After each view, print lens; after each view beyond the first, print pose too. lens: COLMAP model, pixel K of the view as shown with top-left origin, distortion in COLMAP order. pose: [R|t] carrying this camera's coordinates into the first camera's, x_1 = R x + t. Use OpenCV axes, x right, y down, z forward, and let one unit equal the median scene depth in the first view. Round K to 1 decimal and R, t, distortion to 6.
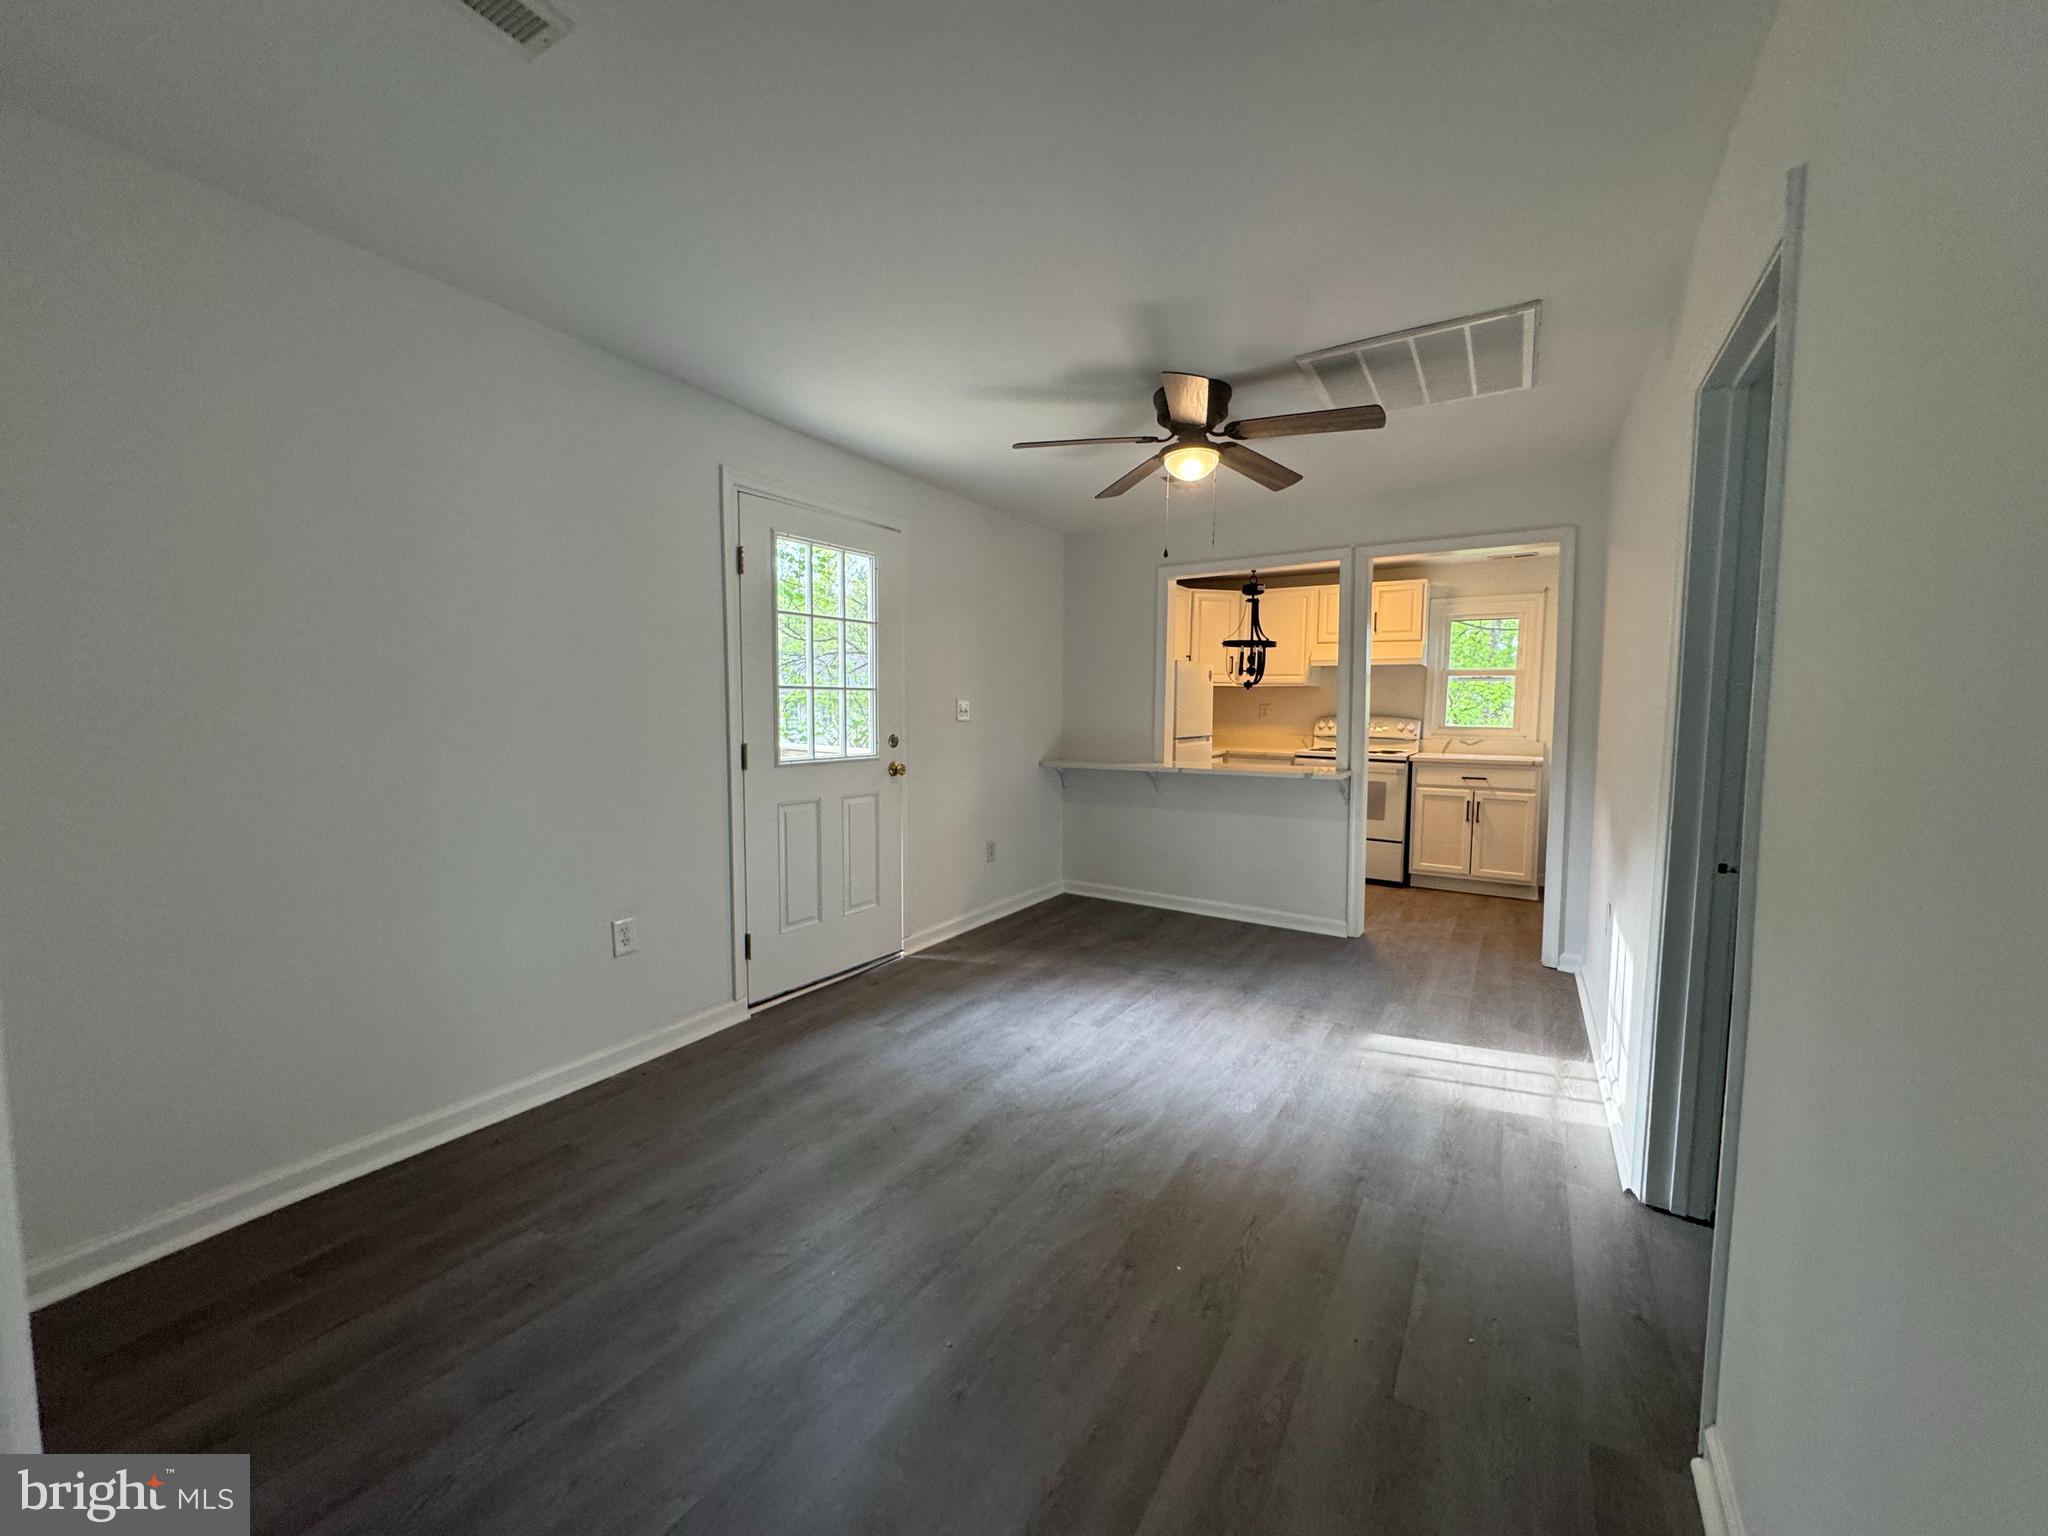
lens RADIAL K [[811.1, 0, 1024.0], [0, 811.1, 768.0], [0, 0, 1]] dist [-0.002813, -0.000168]
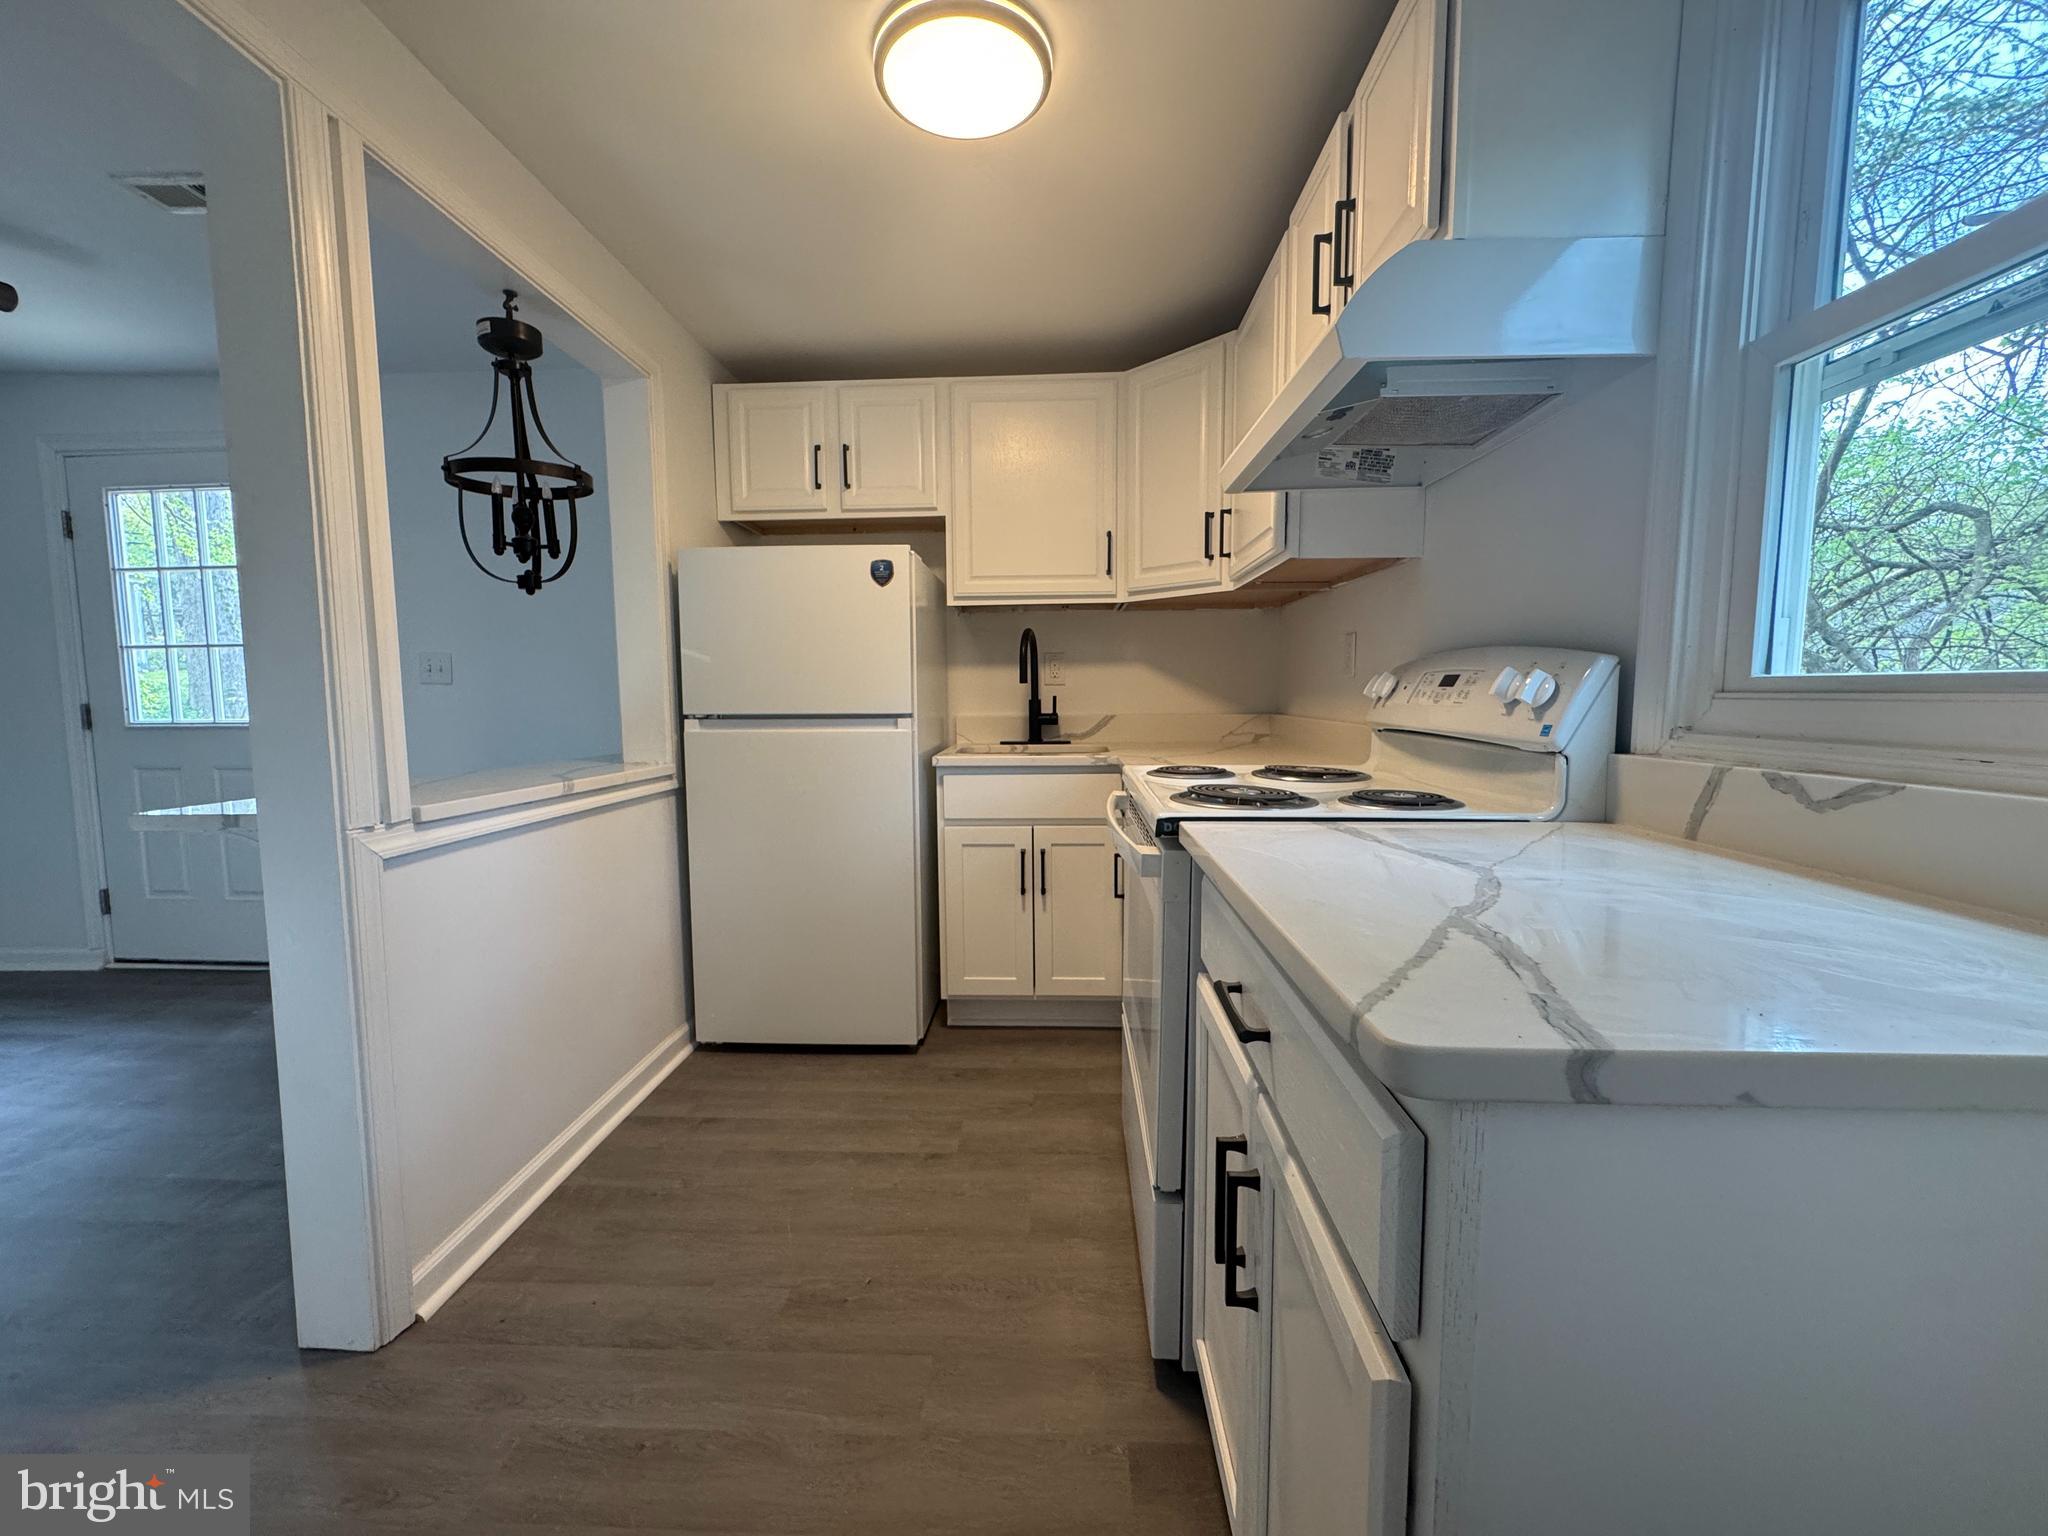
lens RADIAL K [[811.1, 0, 1024.0], [0, 811.1, 768.0], [0, 0, 1]] dist [-0.002813, -0.000168]
pose [[0.491813, 0.067588, -0.868074, 0.638099], [-0.057140, 0.997339, 0.045279, -0.035962], [0.868824, 0.027333, 0.494366, 0.858097]]
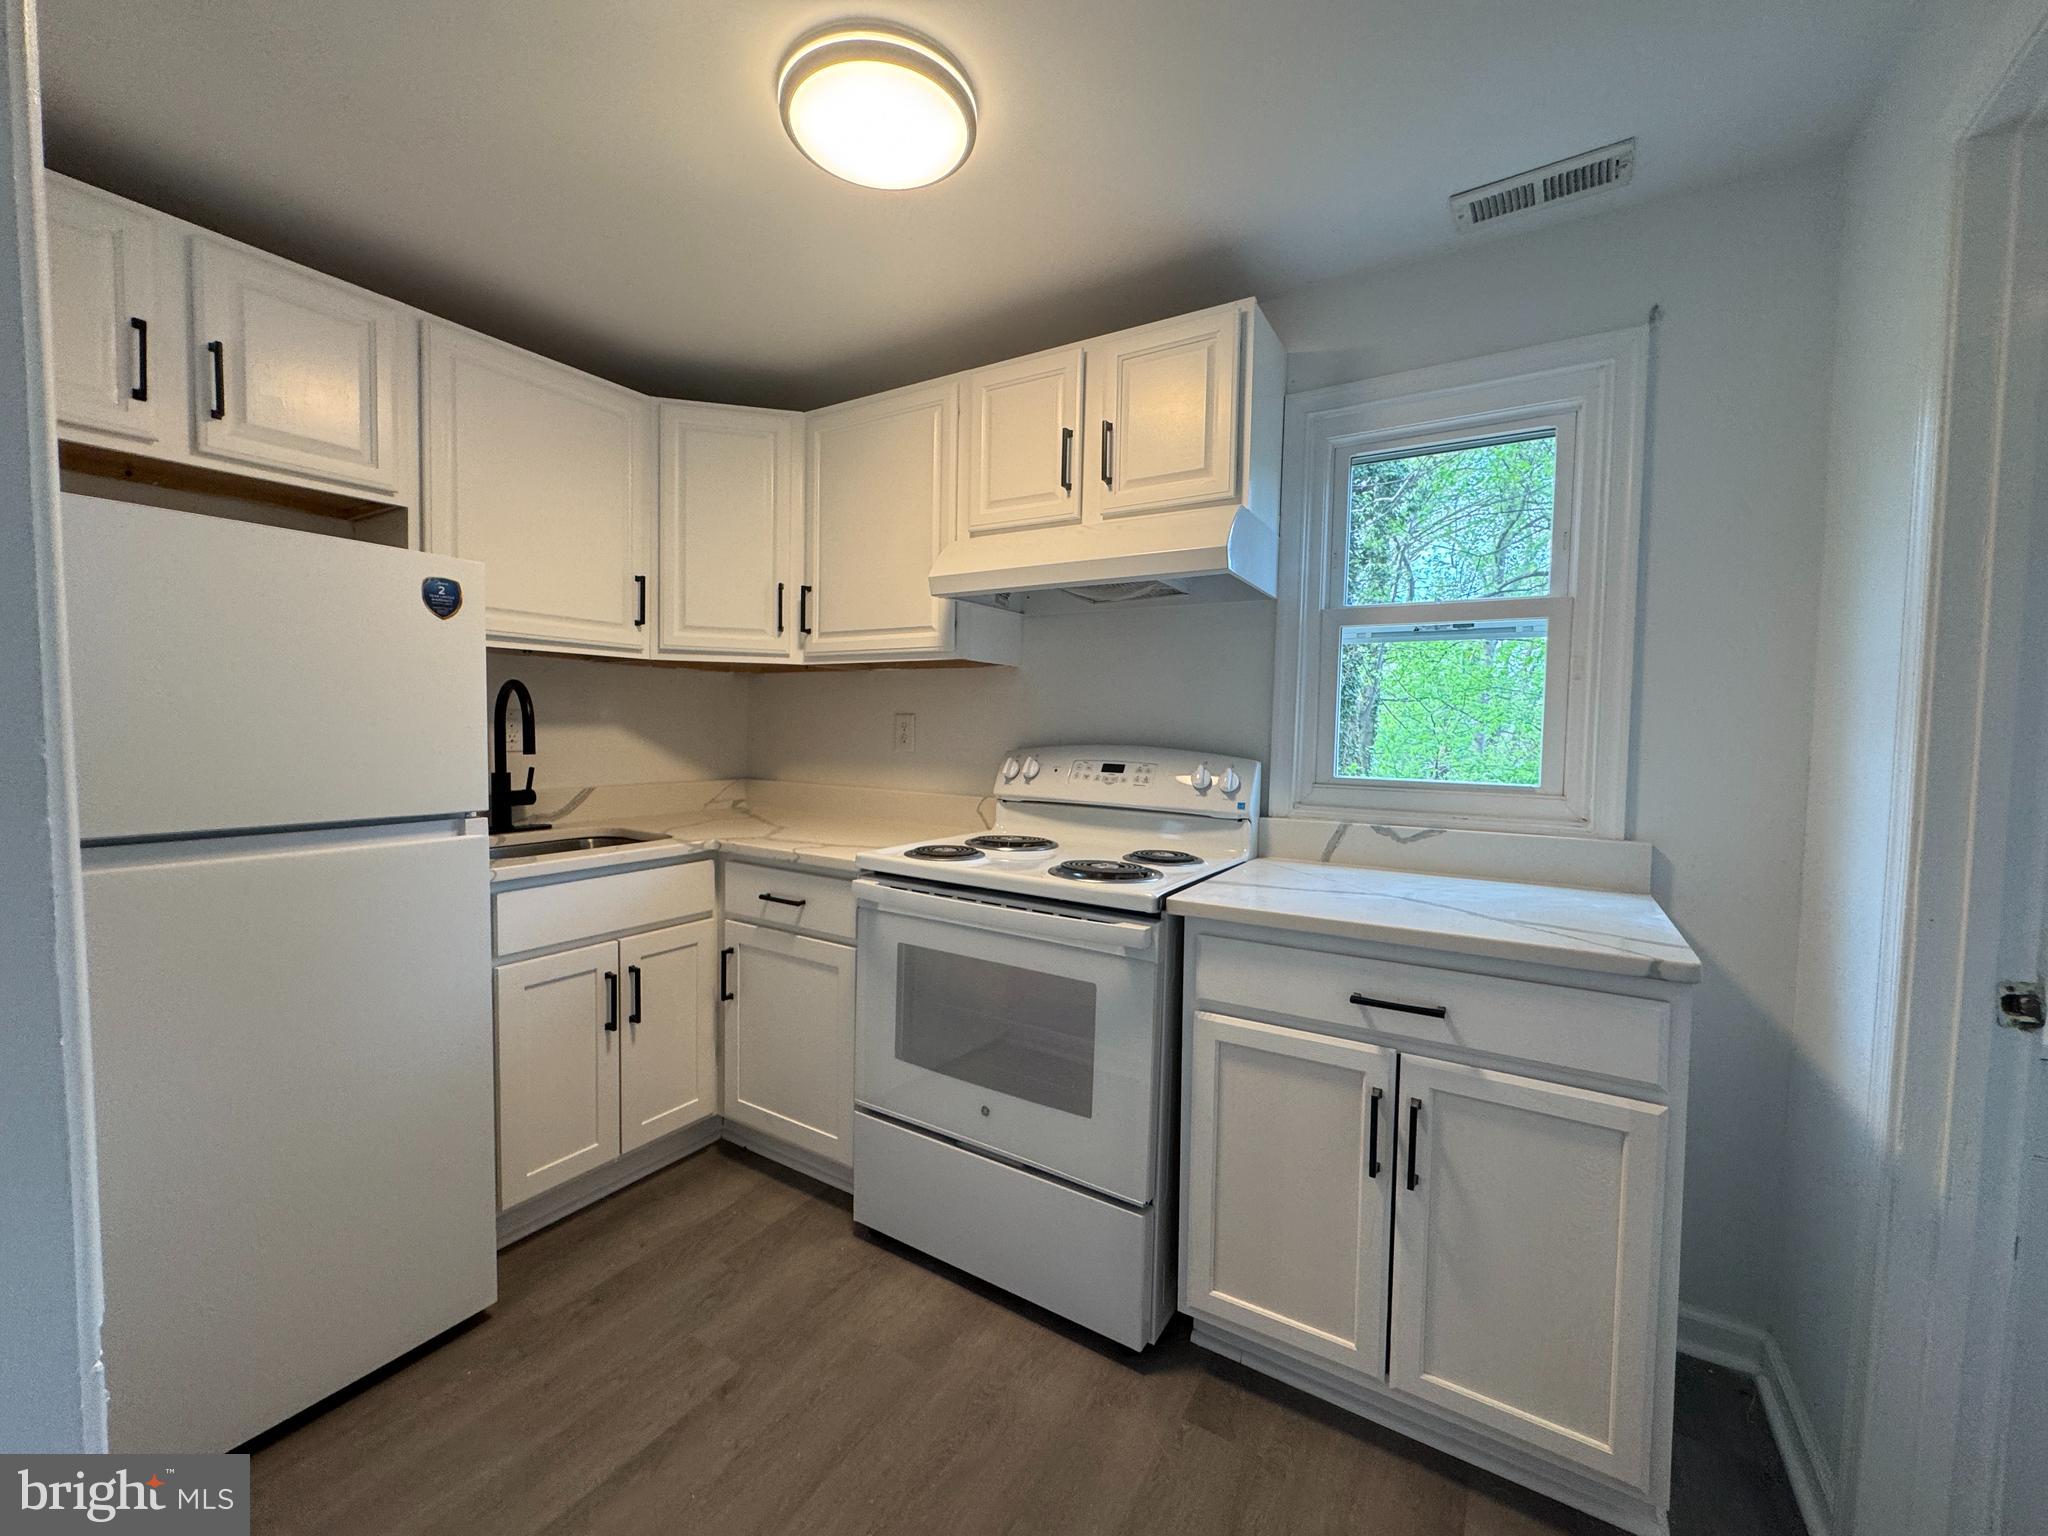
lens RADIAL K [[811.1, 0, 1024.0], [0, 811.1, 768.0], [0, 0, 1]] dist [-0.002813, -0.000168]
pose [[0.999982, 0.005965, 0.000439, 0.428299], [-0.005949, 0.999542, -0.029688, -0.049330], [-0.000616, 0.029685, 0.999559, 0.729540]]
